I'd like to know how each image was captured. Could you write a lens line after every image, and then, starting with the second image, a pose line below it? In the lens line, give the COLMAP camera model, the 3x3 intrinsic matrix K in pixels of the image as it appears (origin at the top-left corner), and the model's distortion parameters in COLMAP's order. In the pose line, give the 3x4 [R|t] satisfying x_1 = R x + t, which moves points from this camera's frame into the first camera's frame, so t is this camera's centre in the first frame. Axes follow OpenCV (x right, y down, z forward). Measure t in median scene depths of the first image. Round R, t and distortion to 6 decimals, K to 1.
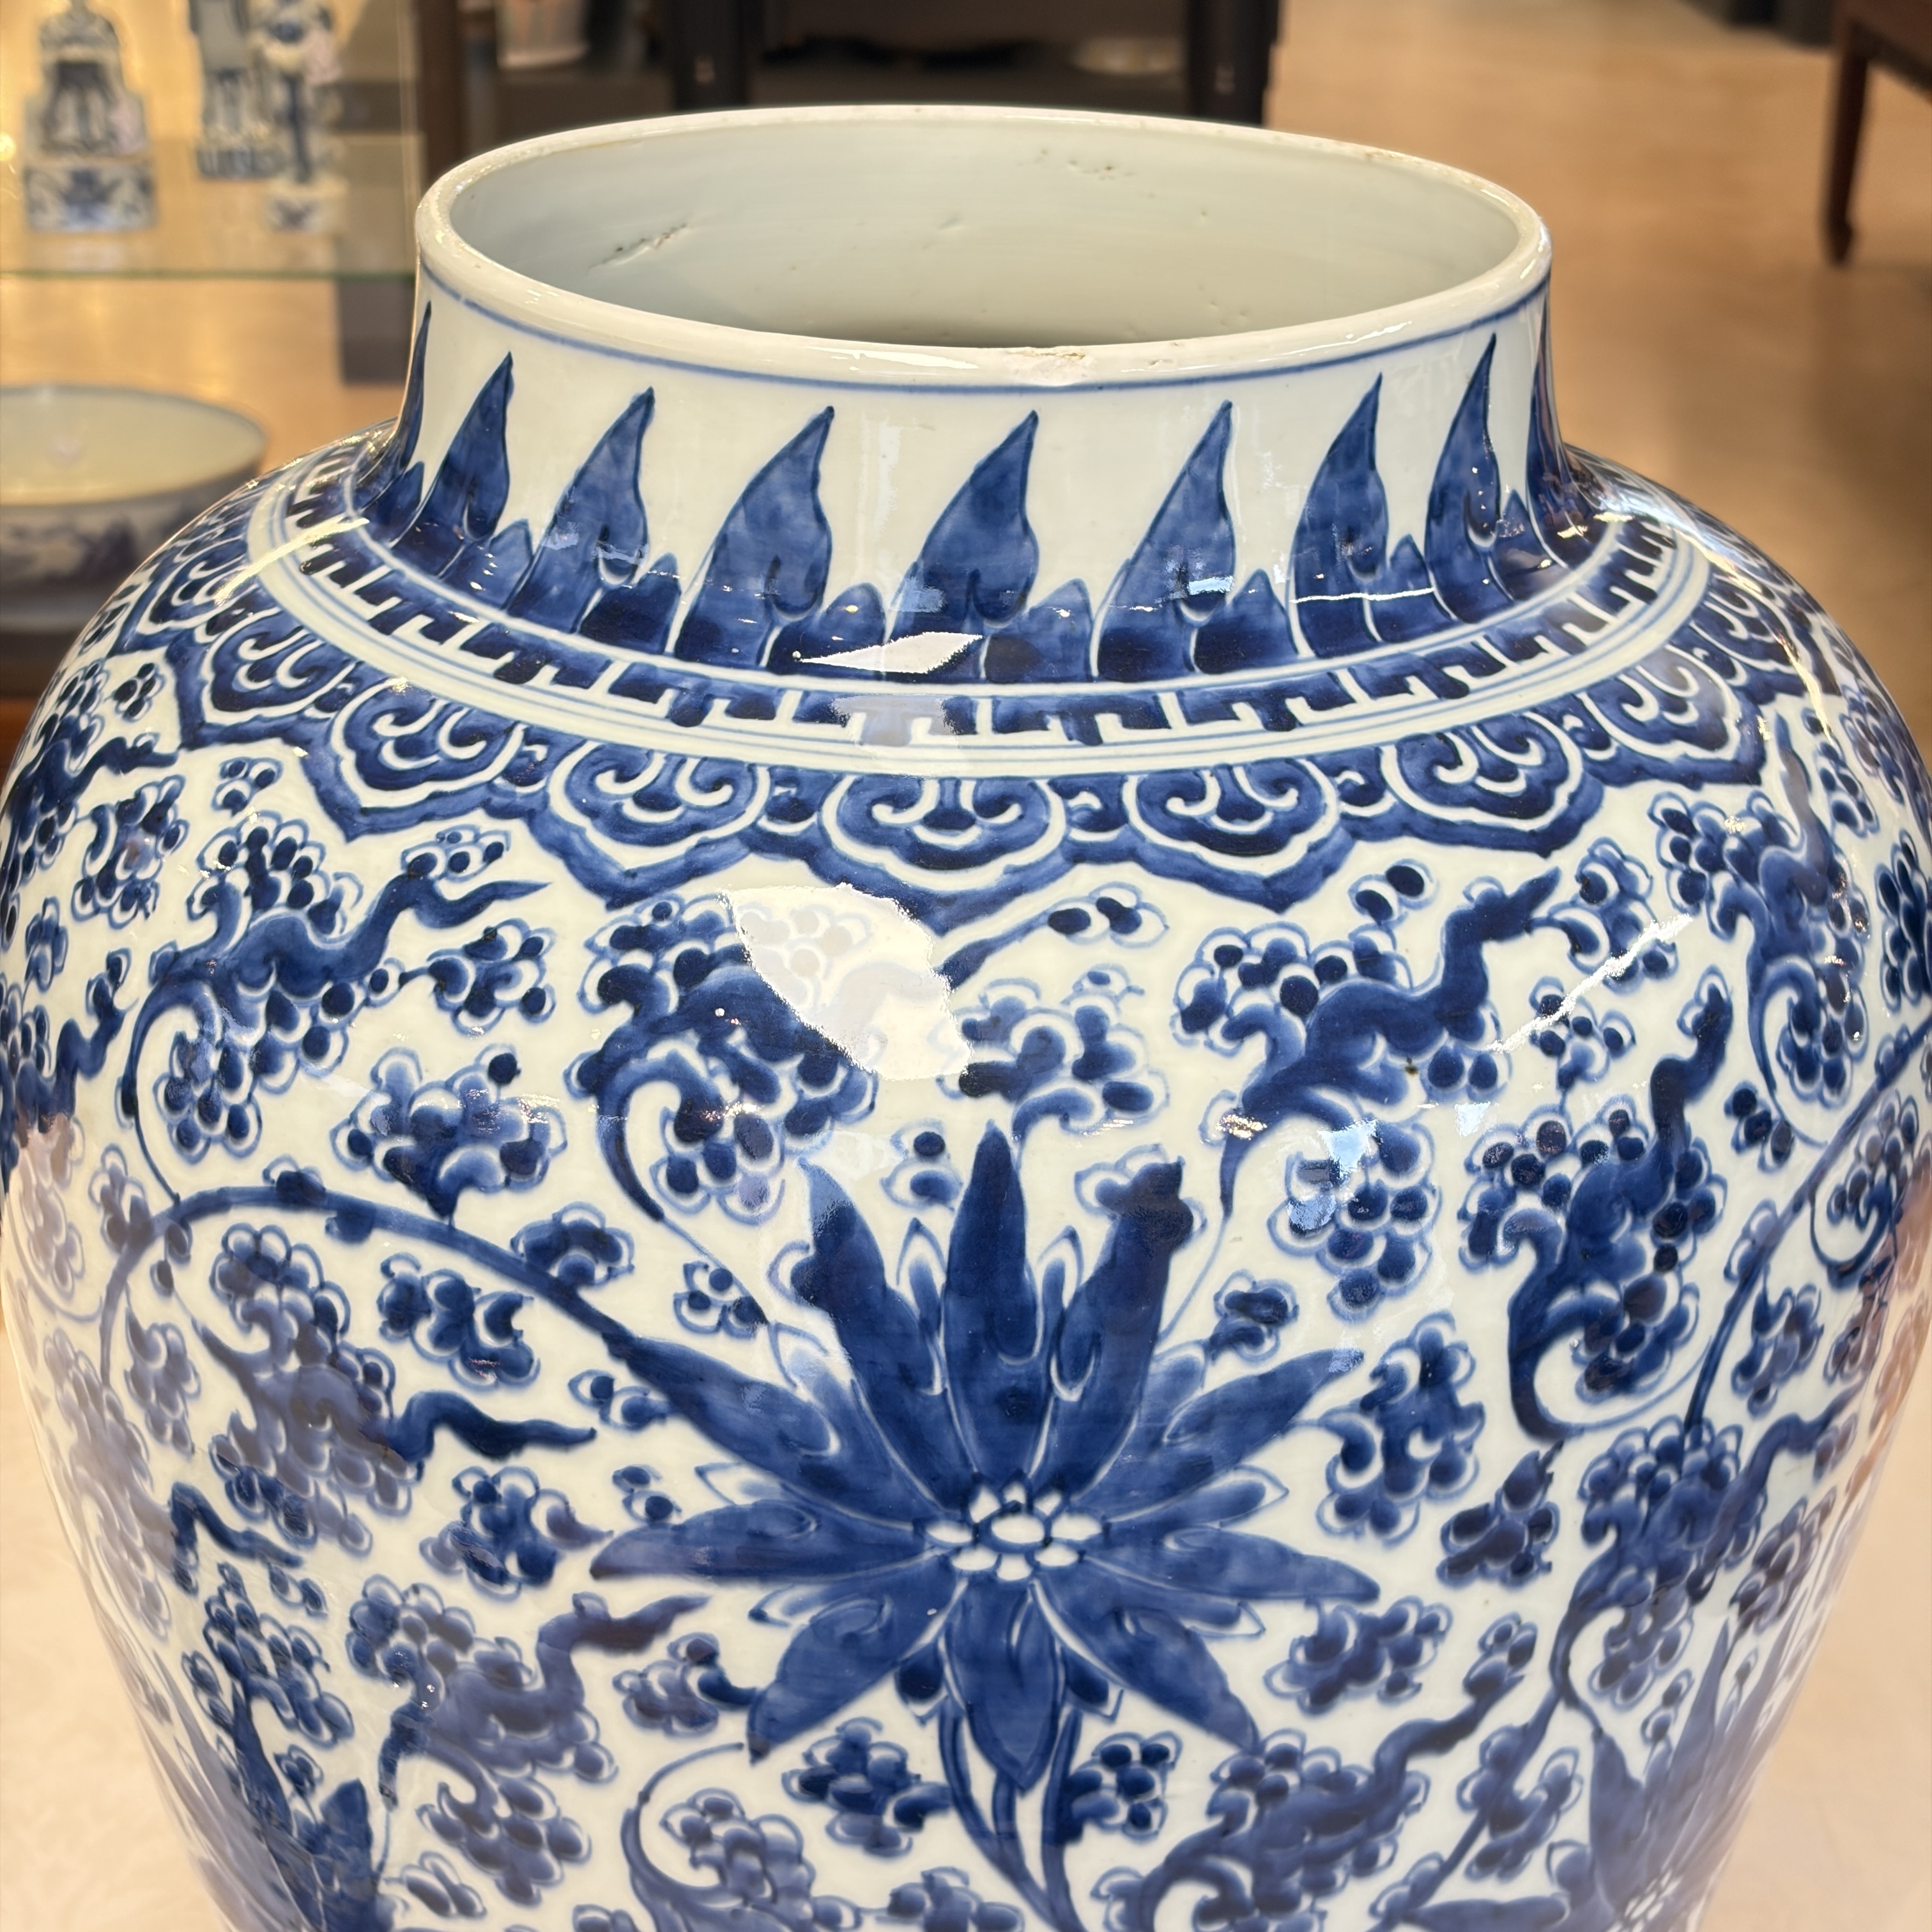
lens RADIAL K [[3917.0, 0, 971.1], [0, 3917.0, 998.1], [0, 0, 1]] dist [0.282277, -1.285297]
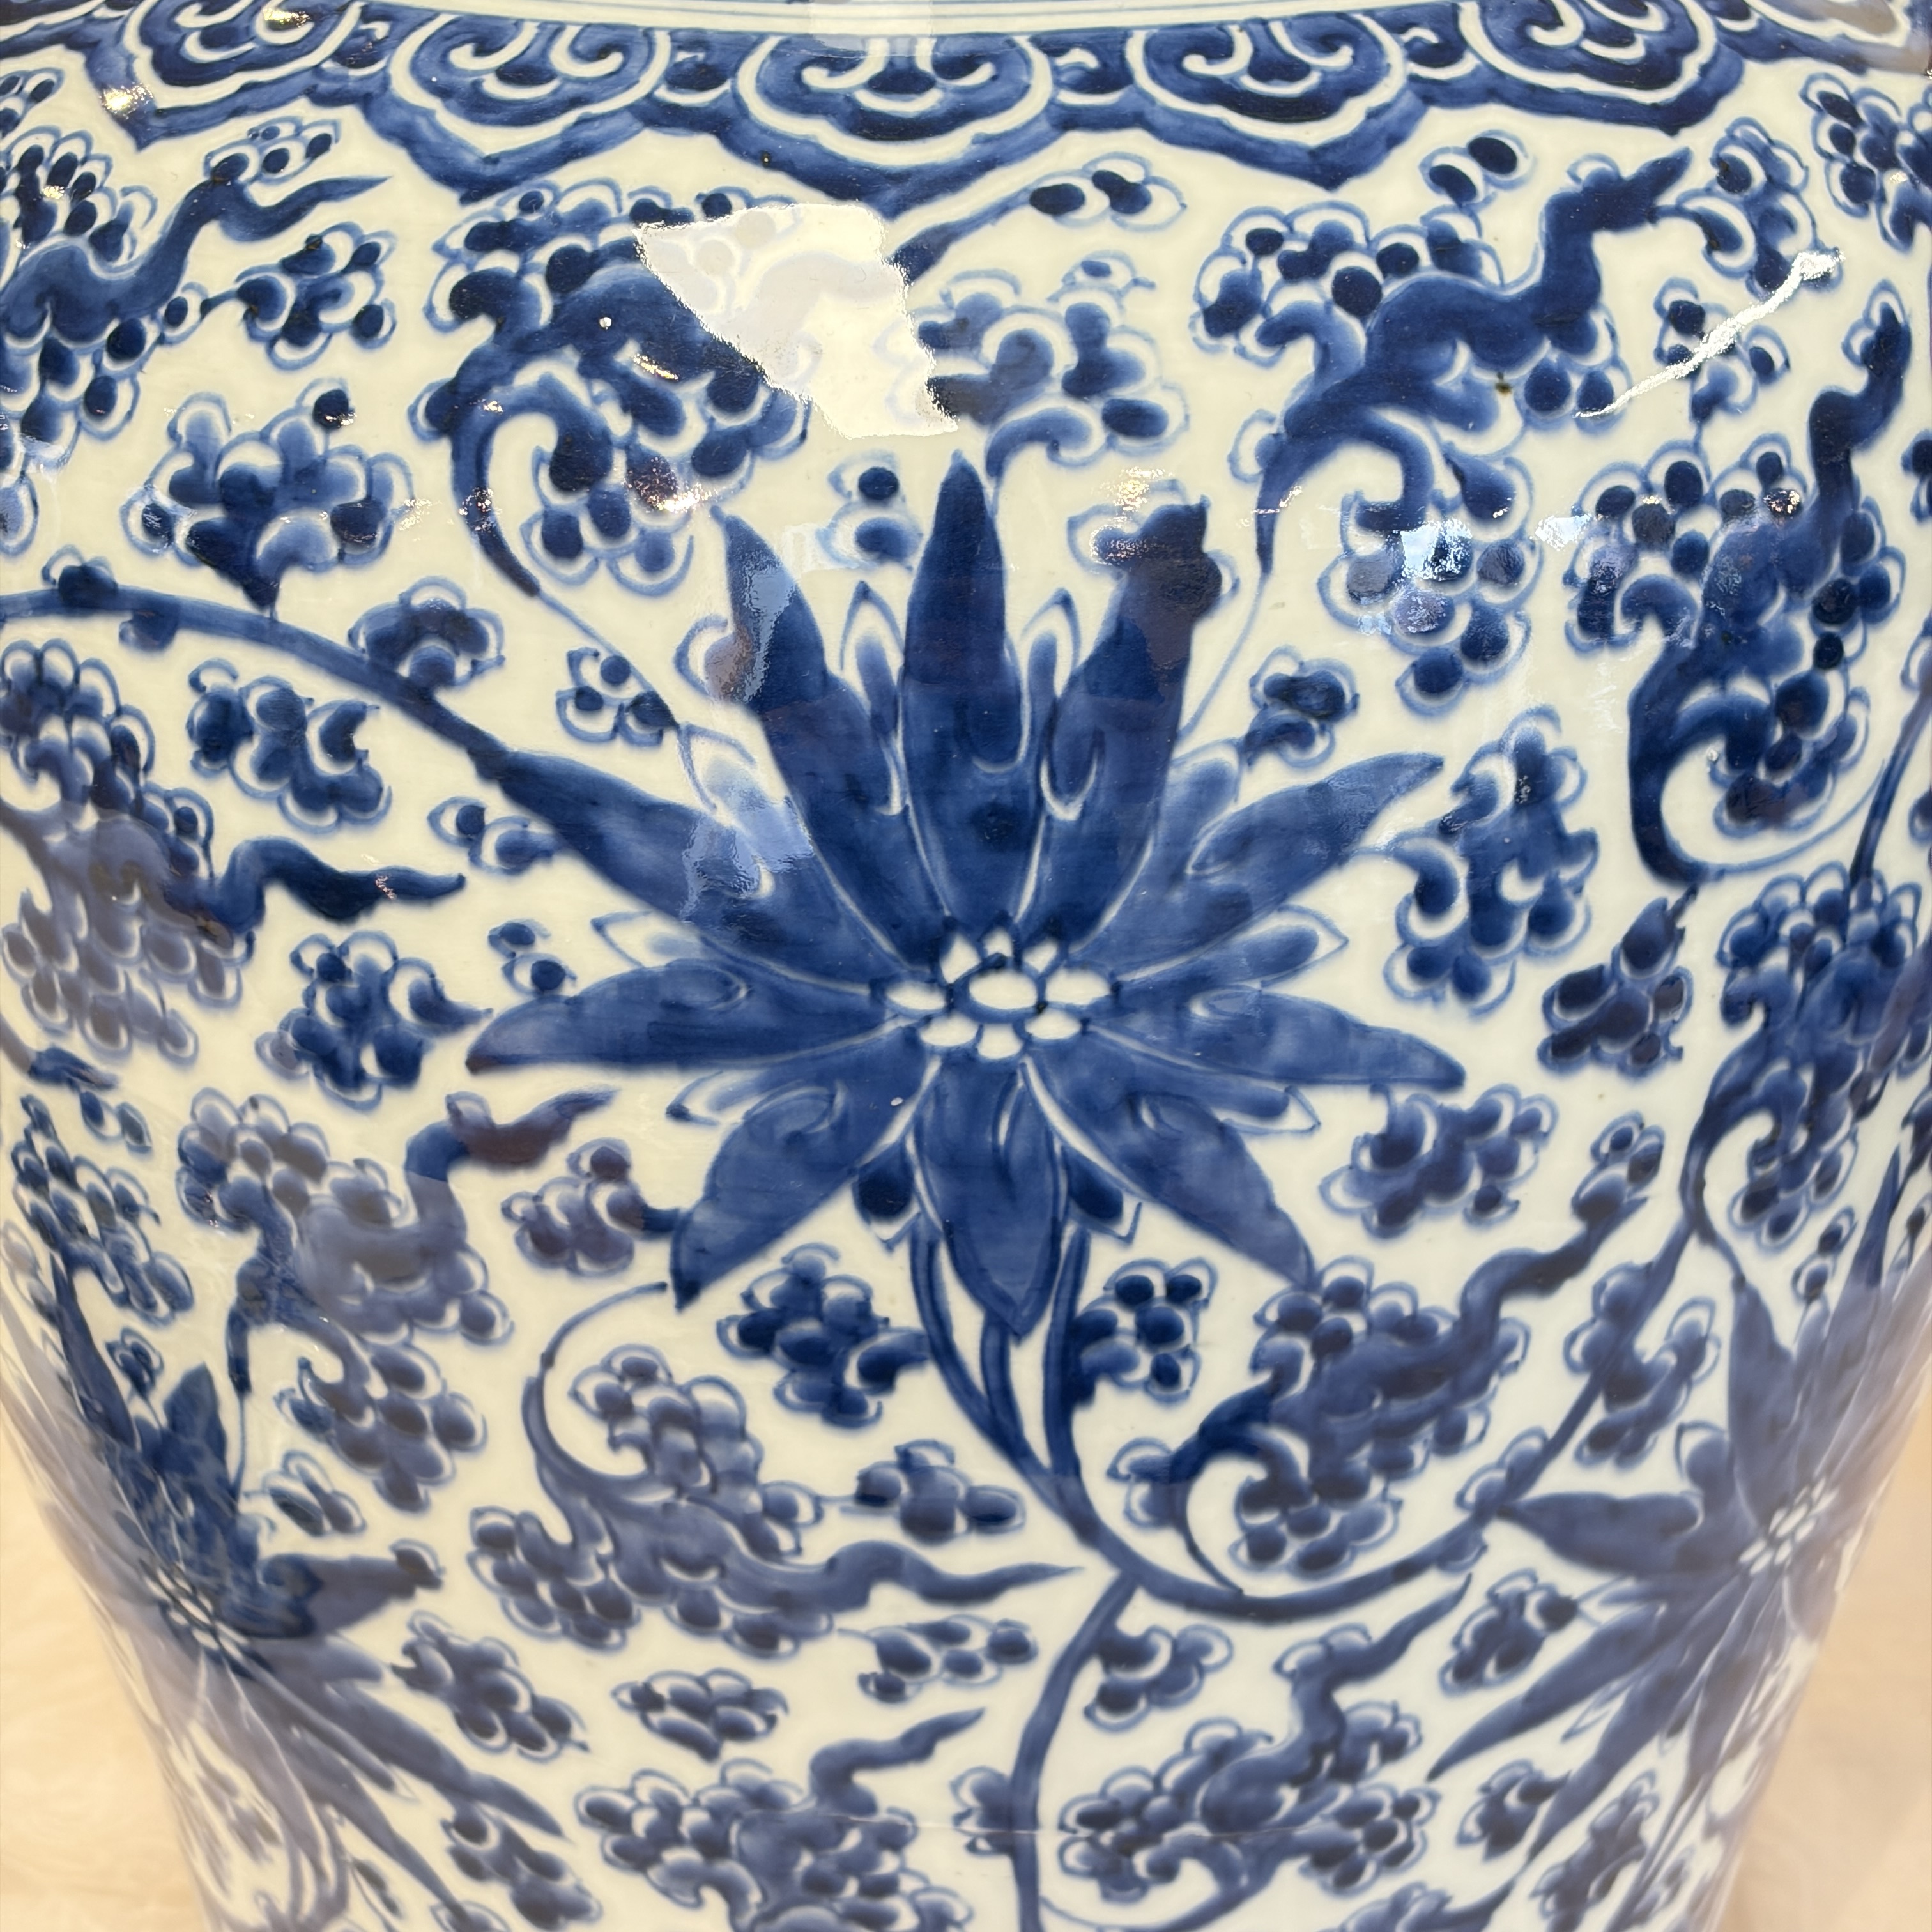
lens RADIAL K [[3917.0, 0, 971.1], [0, 3917.0, 998.1], [0, 0, 1]] dist [0.282277, -1.285297]
pose [[0.999748, -0.015623, -0.016114, 0.017325], [0.015938, 0.999681, 0.019617, 0.115977], [0.015803, -0.019869, 0.999678, 0.209024]]
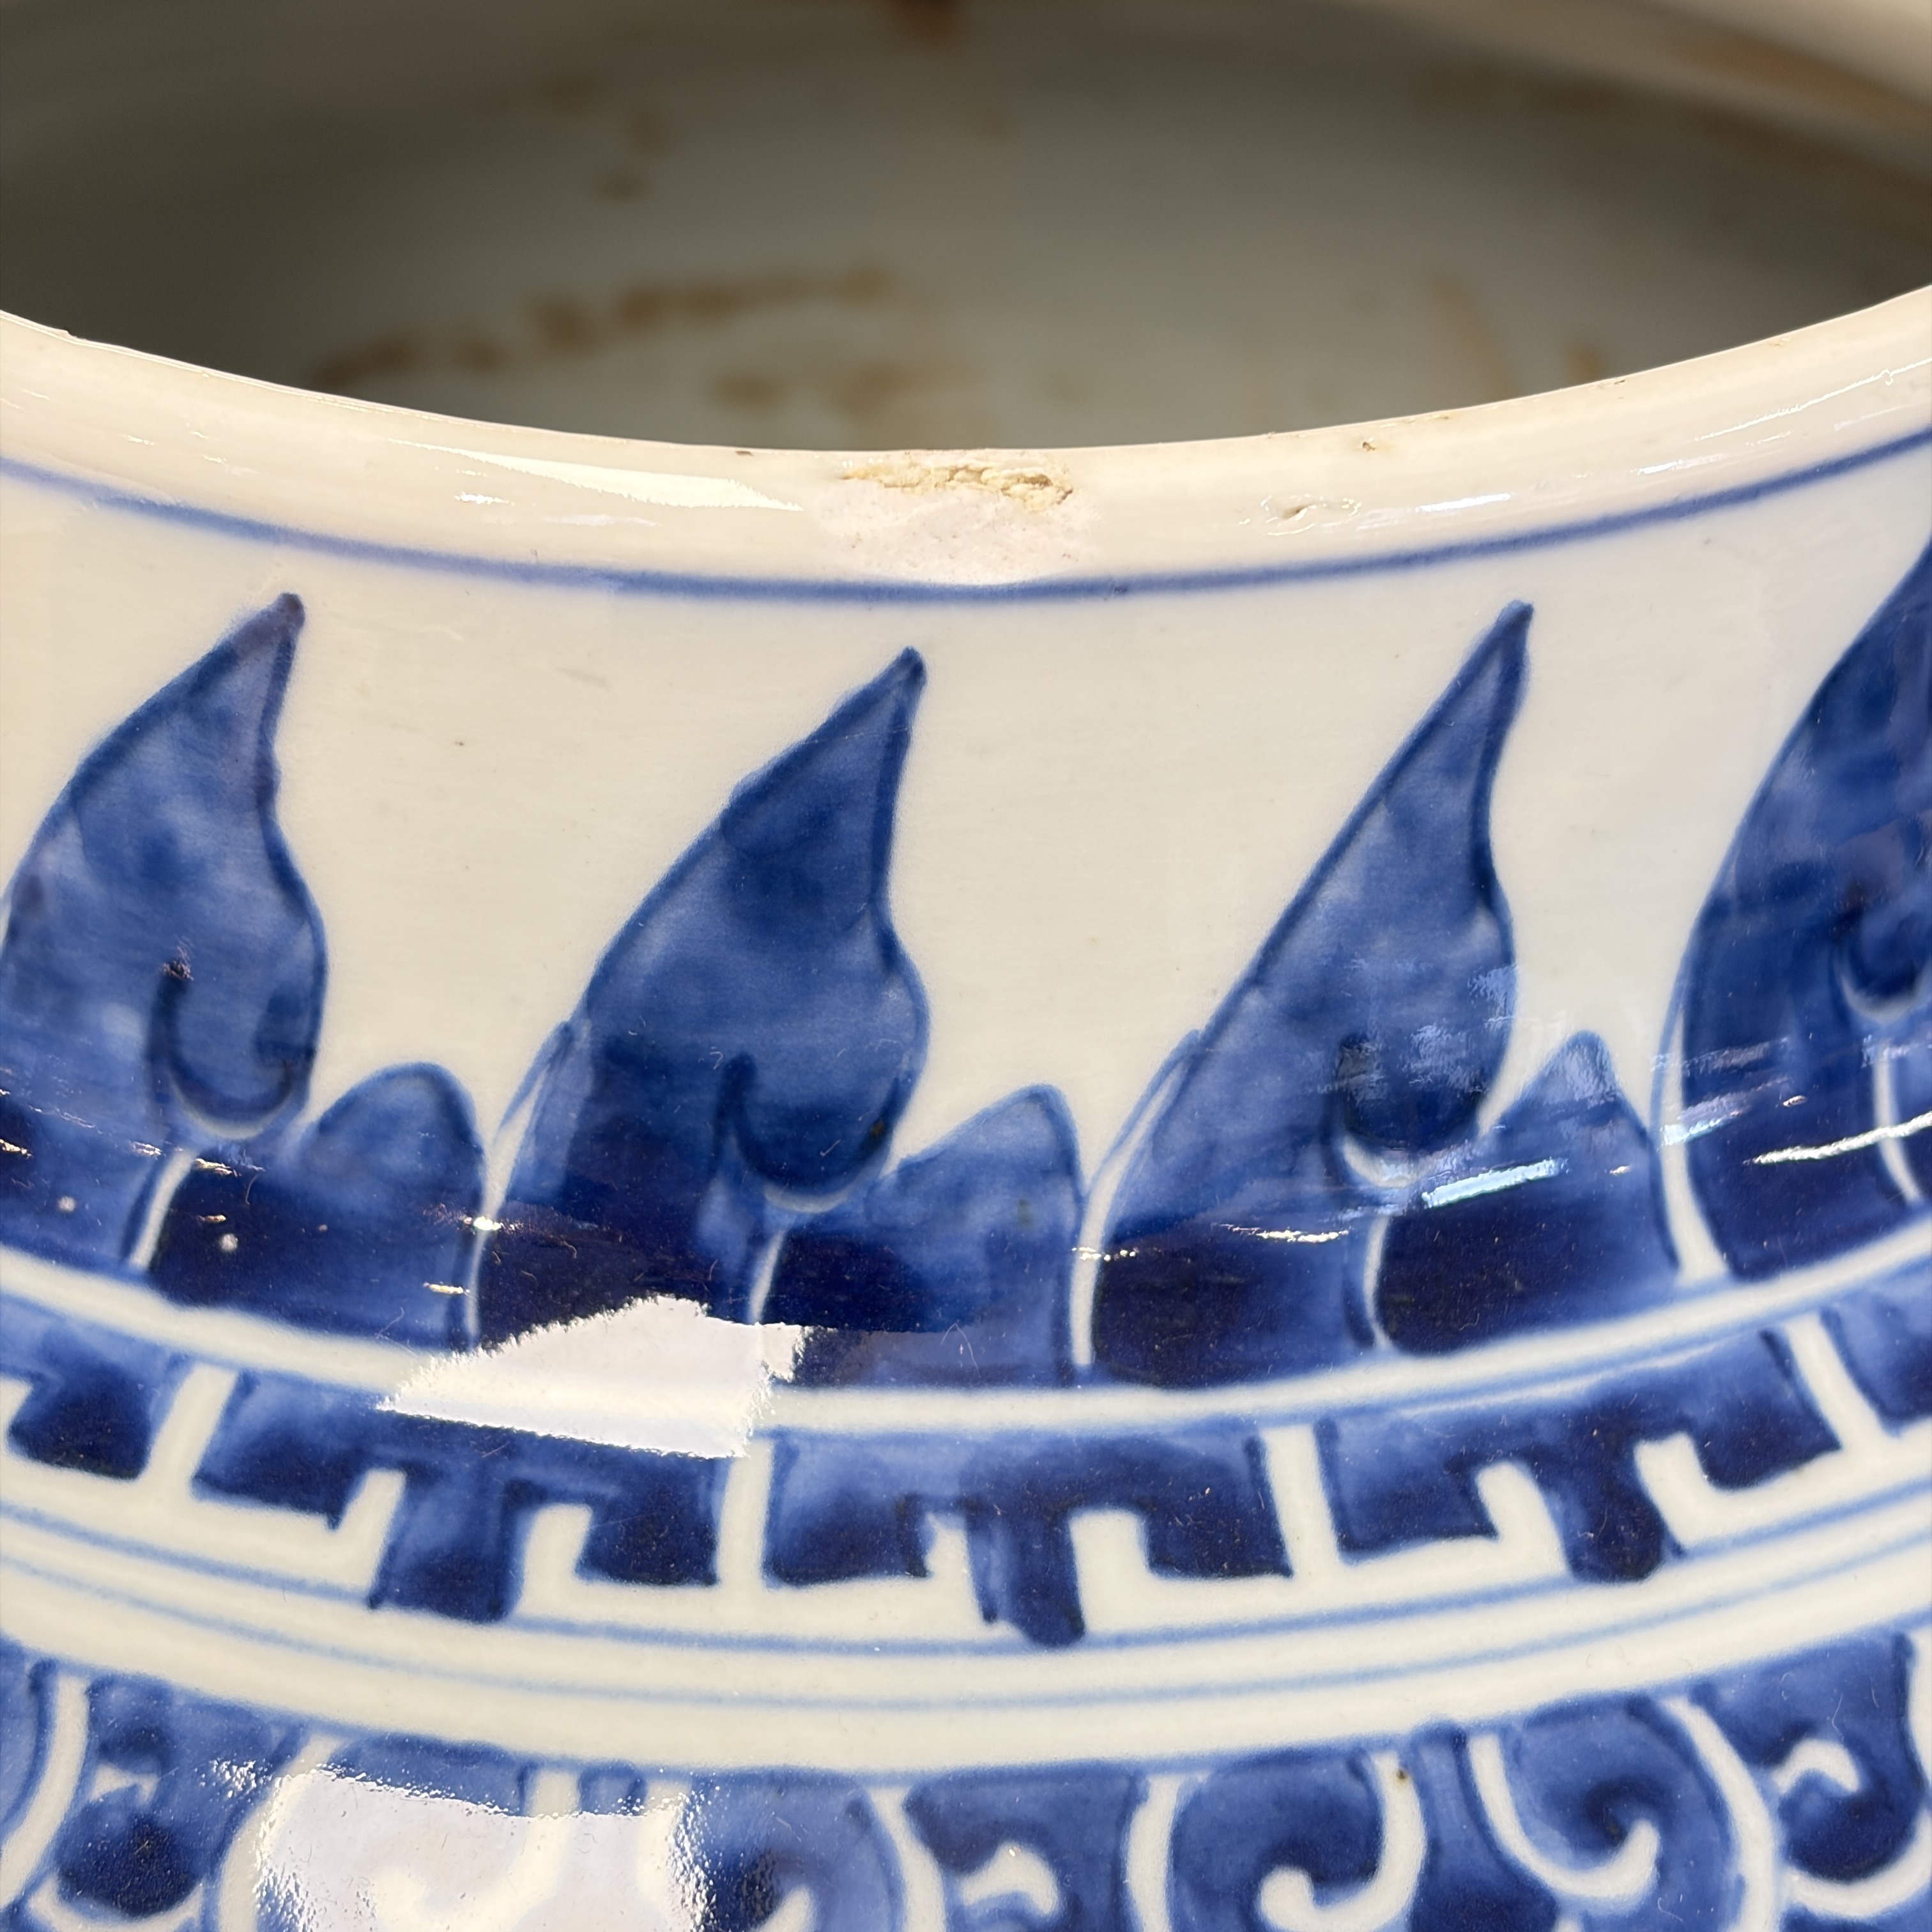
lens RADIAL K [[3976.3, 0, 965.0], [0, 3976.3, 989.5], [0, 0, 1]] dist [0.282195, -1.345128]
pose [[0.997505, 0.045735, -0.053771, 0.038856], [-0.030455, 0.966019, 0.256670, -0.204395], [0.063682, -0.254392, 0.965002, 0.672969]]
